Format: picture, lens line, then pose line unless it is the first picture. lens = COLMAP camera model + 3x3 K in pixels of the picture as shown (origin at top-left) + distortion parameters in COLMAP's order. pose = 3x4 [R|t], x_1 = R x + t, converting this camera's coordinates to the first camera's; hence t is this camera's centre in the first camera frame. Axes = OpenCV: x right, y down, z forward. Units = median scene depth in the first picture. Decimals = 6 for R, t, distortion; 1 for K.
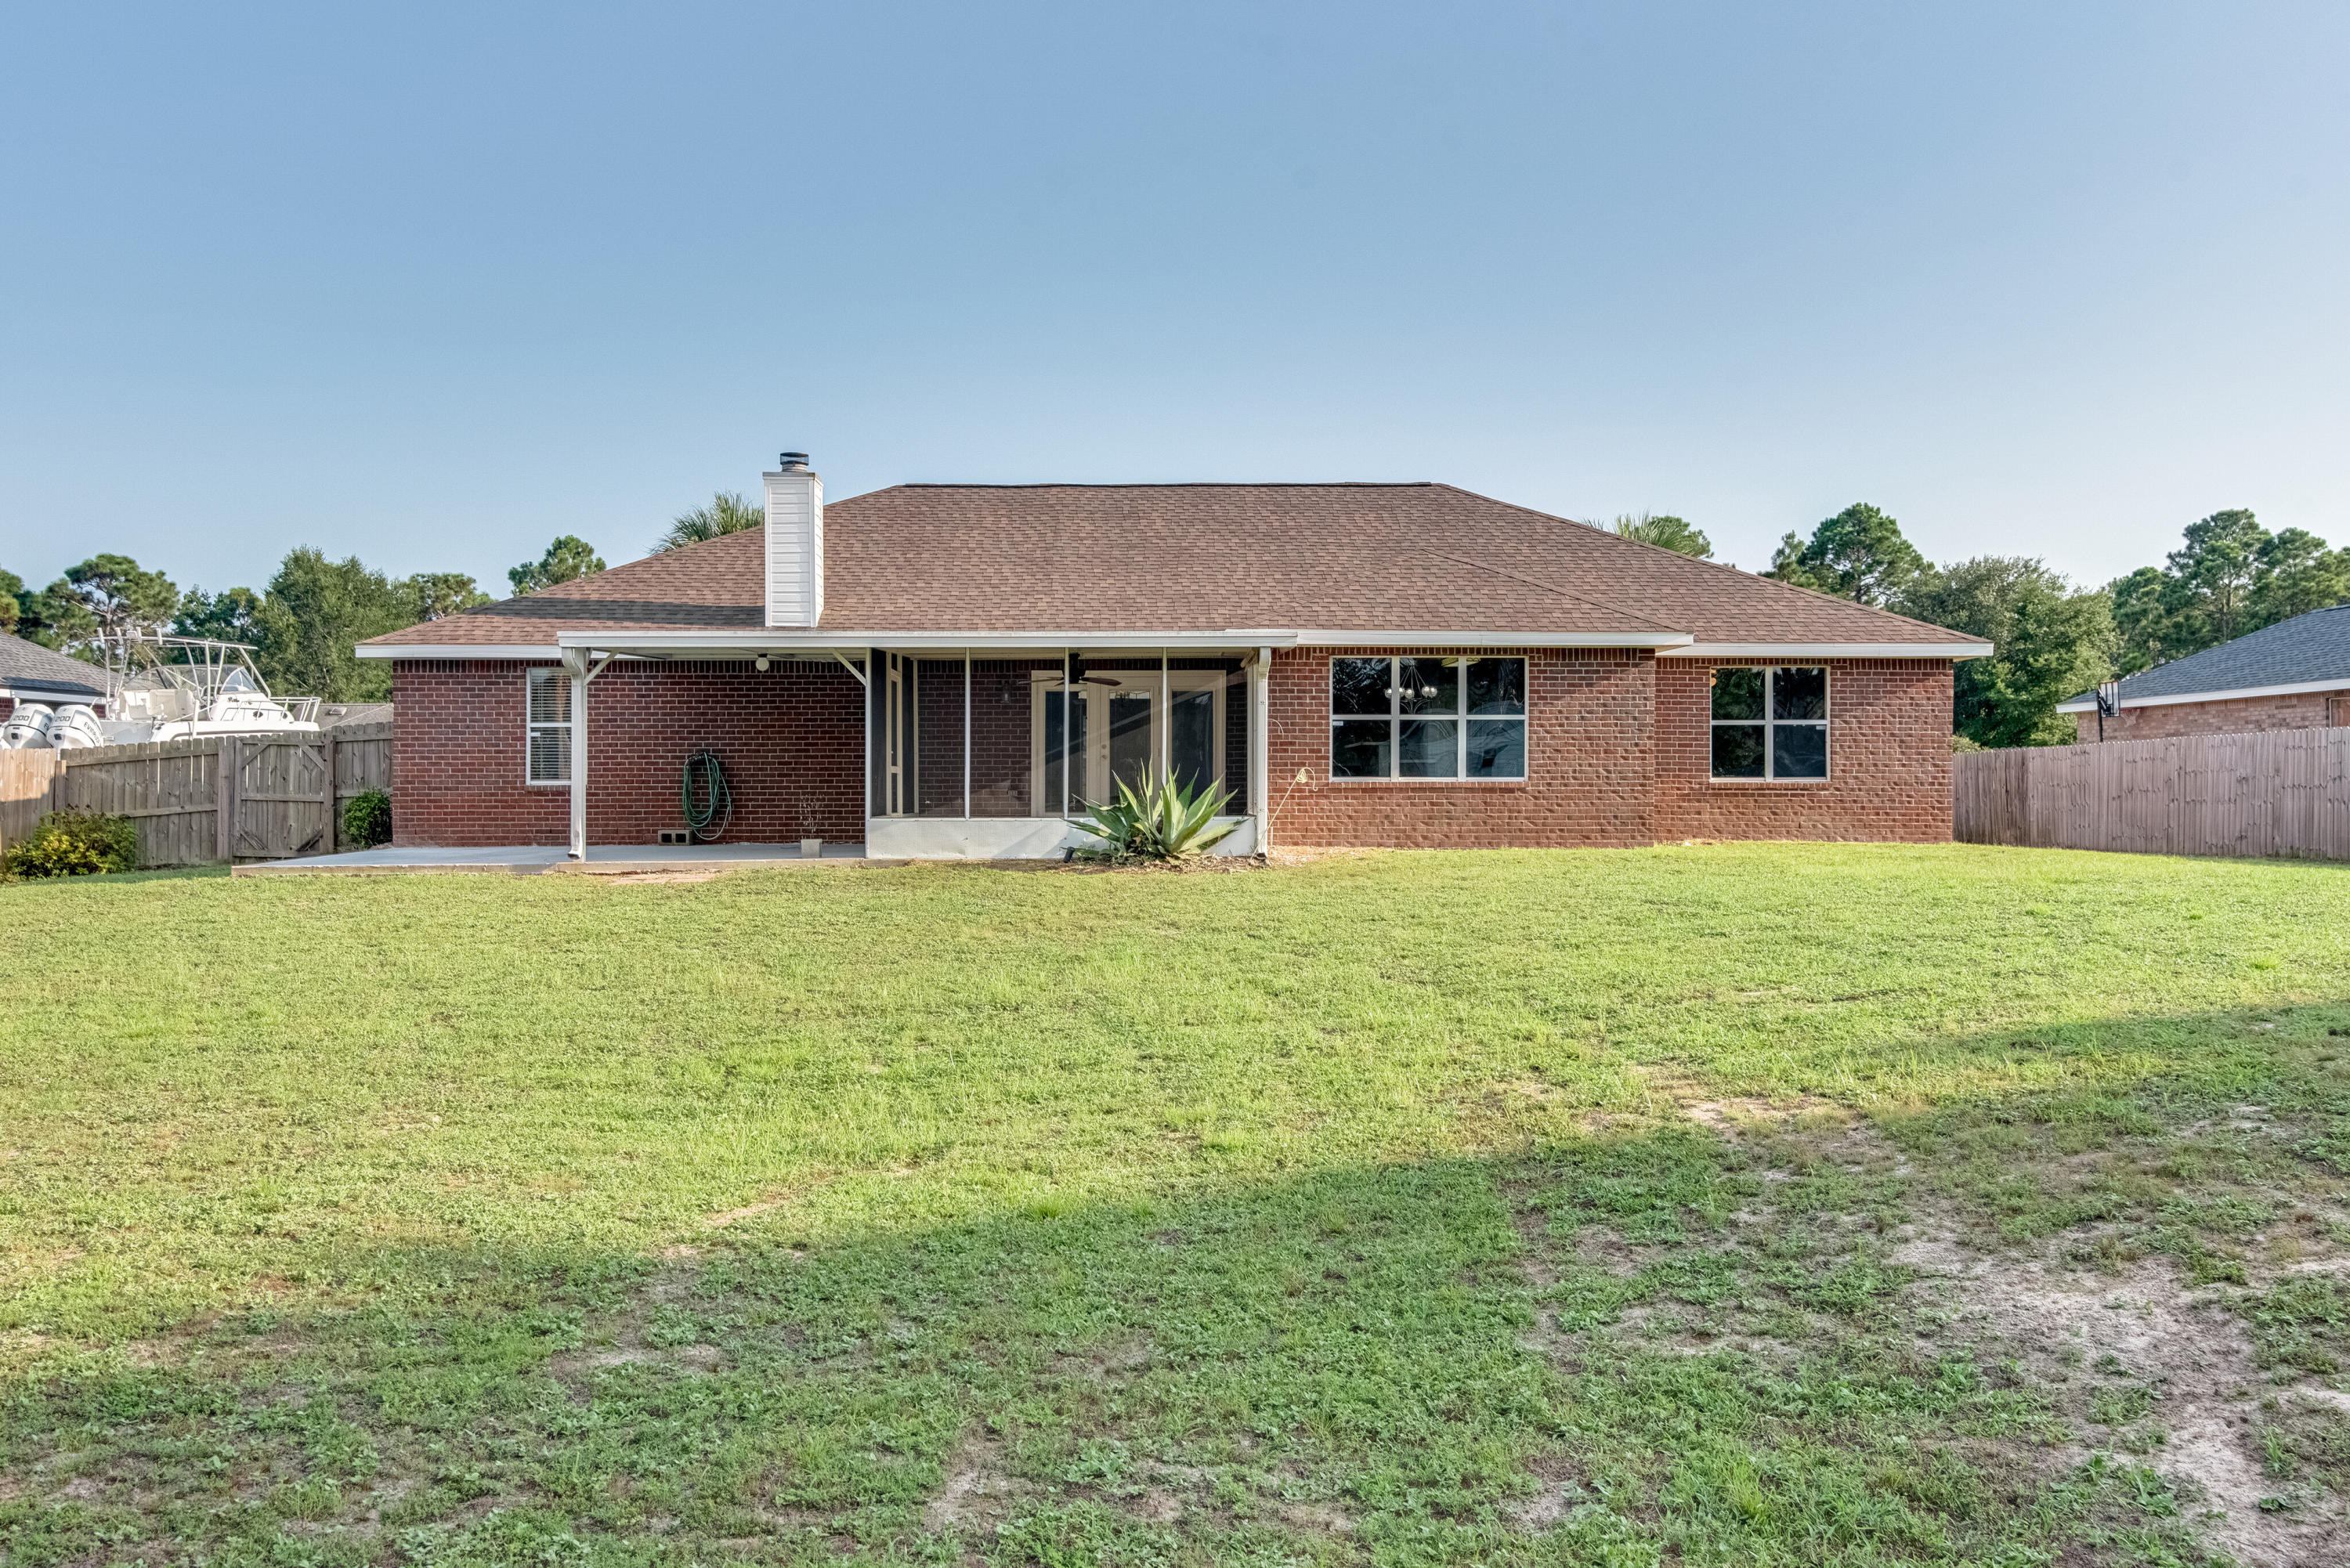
lens RADIAL K [[1331.2, 0, 1175.0], [0, 1331.2, 784.0], [0, 0, 1]] dist [-0.000108, -0.000453]
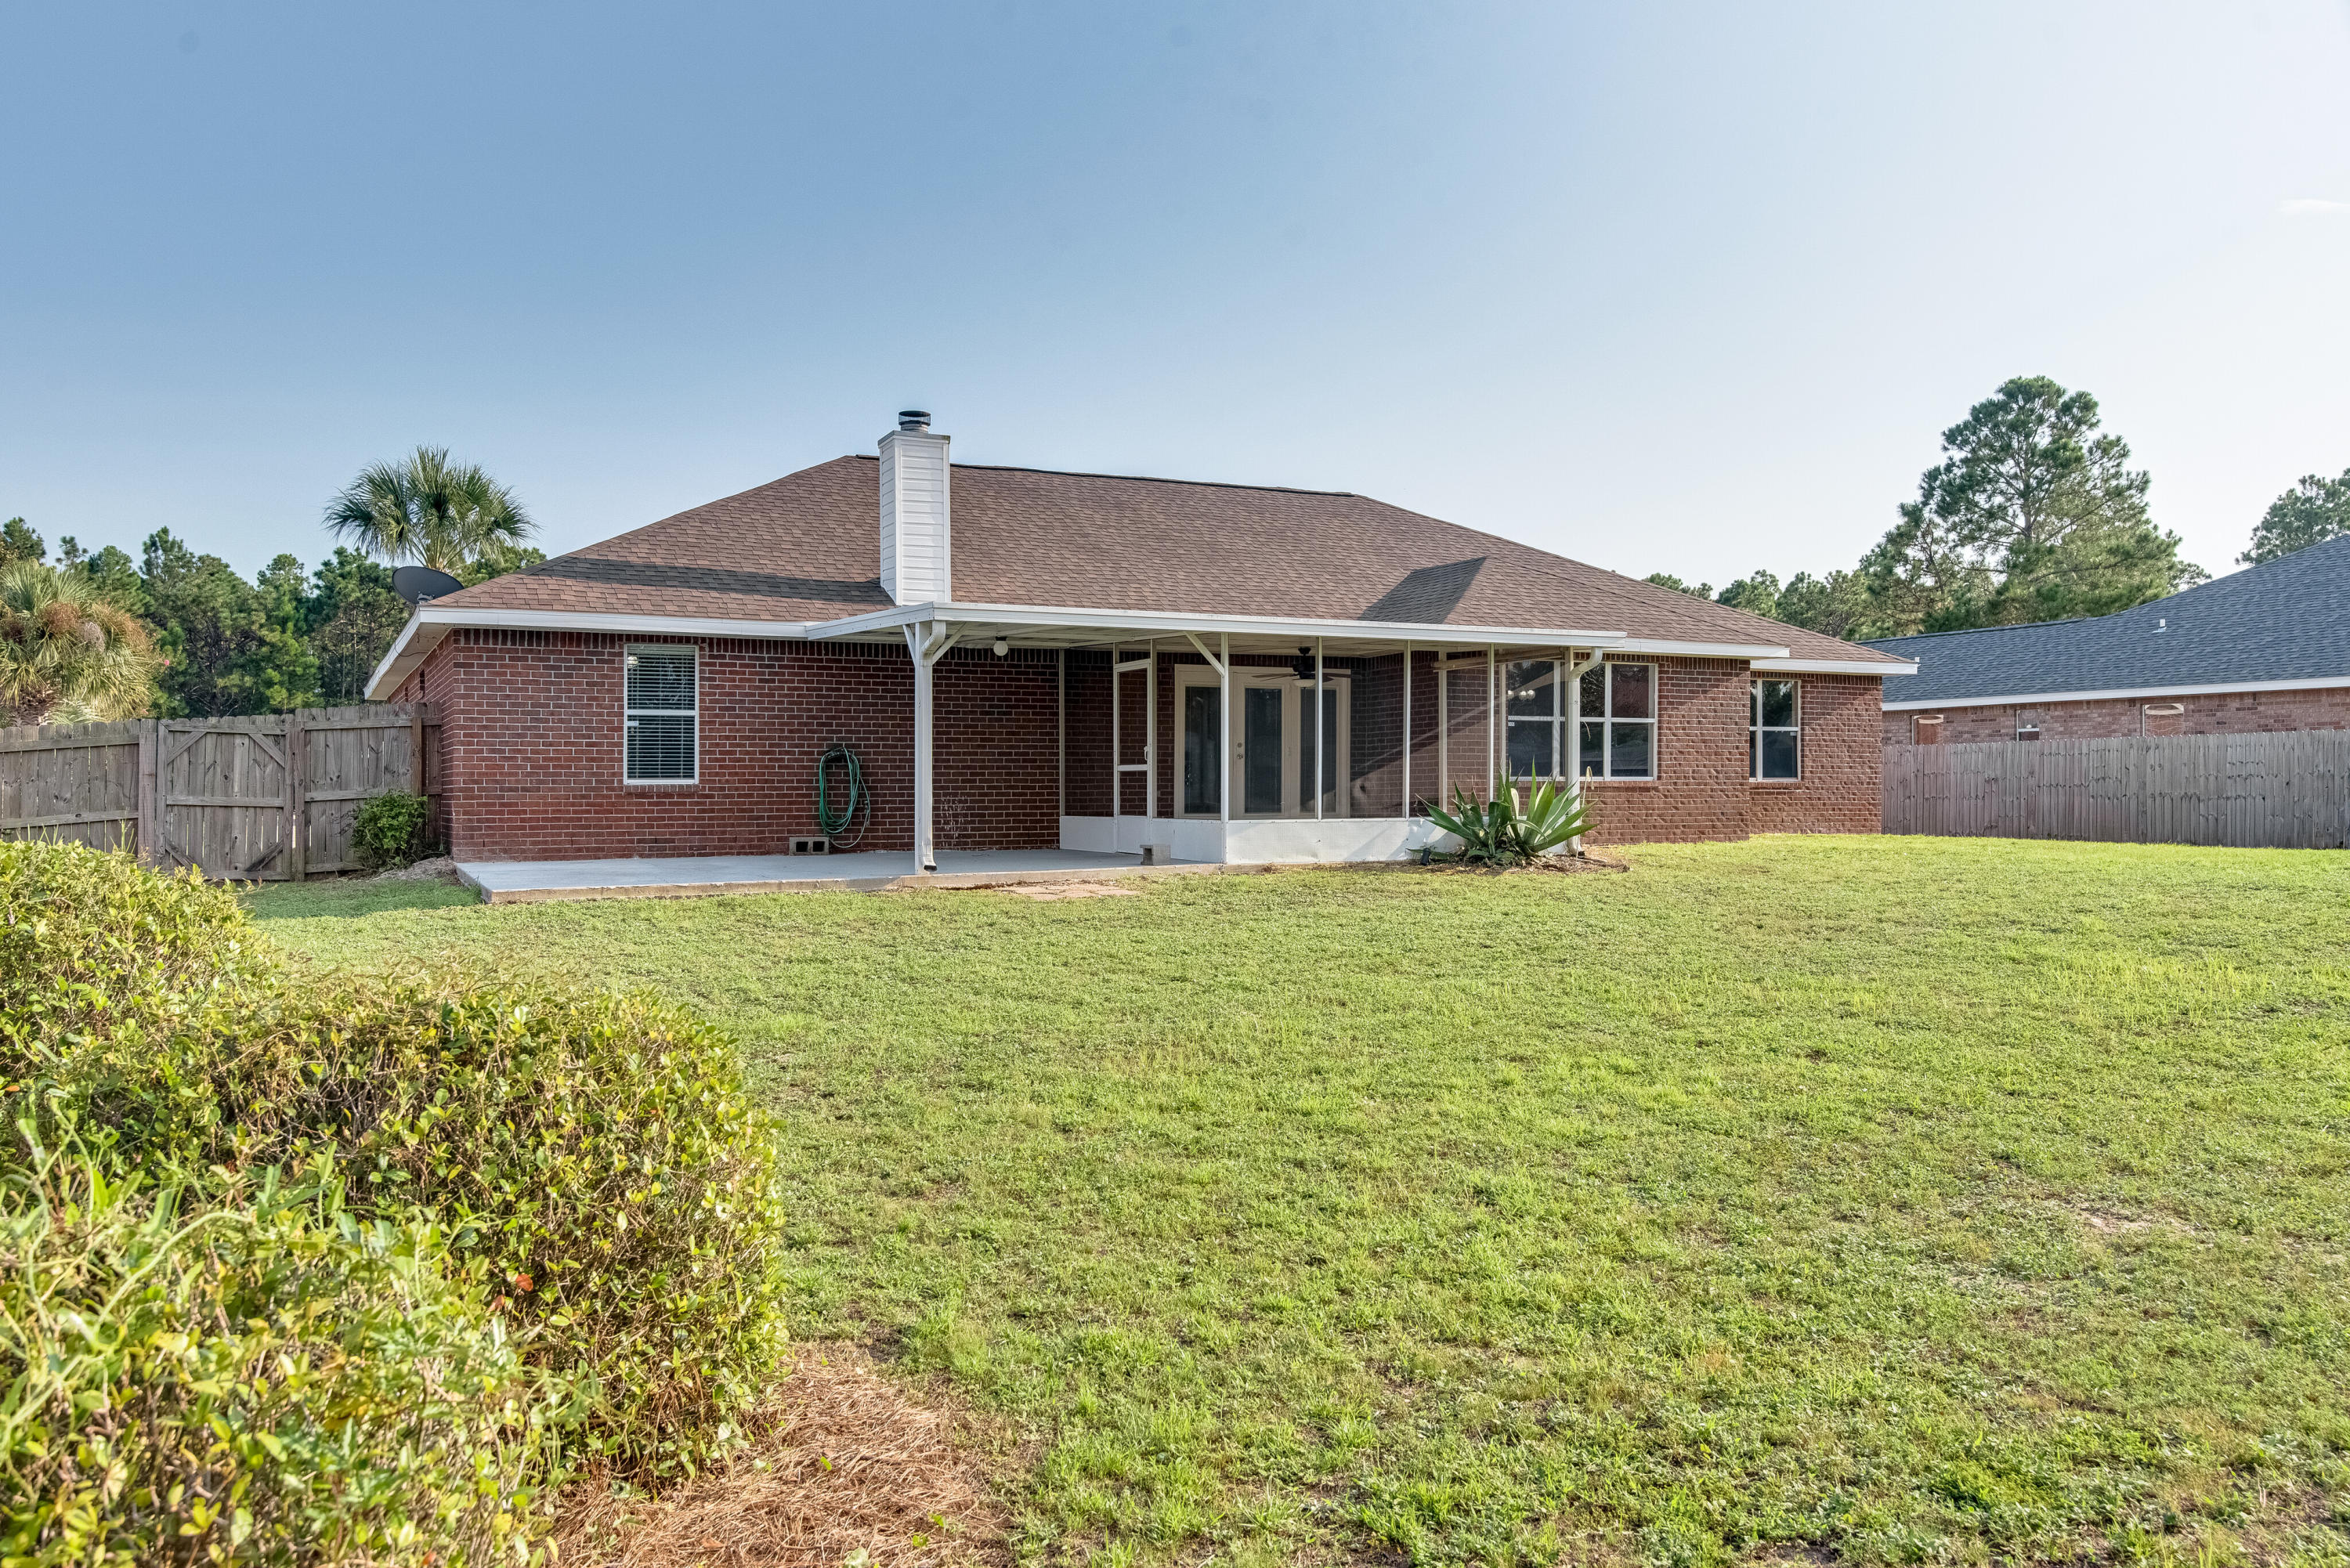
lens RADIAL K [[1331.2, 0, 1175.0], [0, 1331.2, 784.0], [0, 0, 1]] dist [-0.000108, -0.000453]
pose [[0.948548, -0.000204, 0.316632, -0.433973], [0.000476, 1.000000, -0.000782, 0.001013], [-0.316632, 0.000892, 0.948548, 0.108609]]
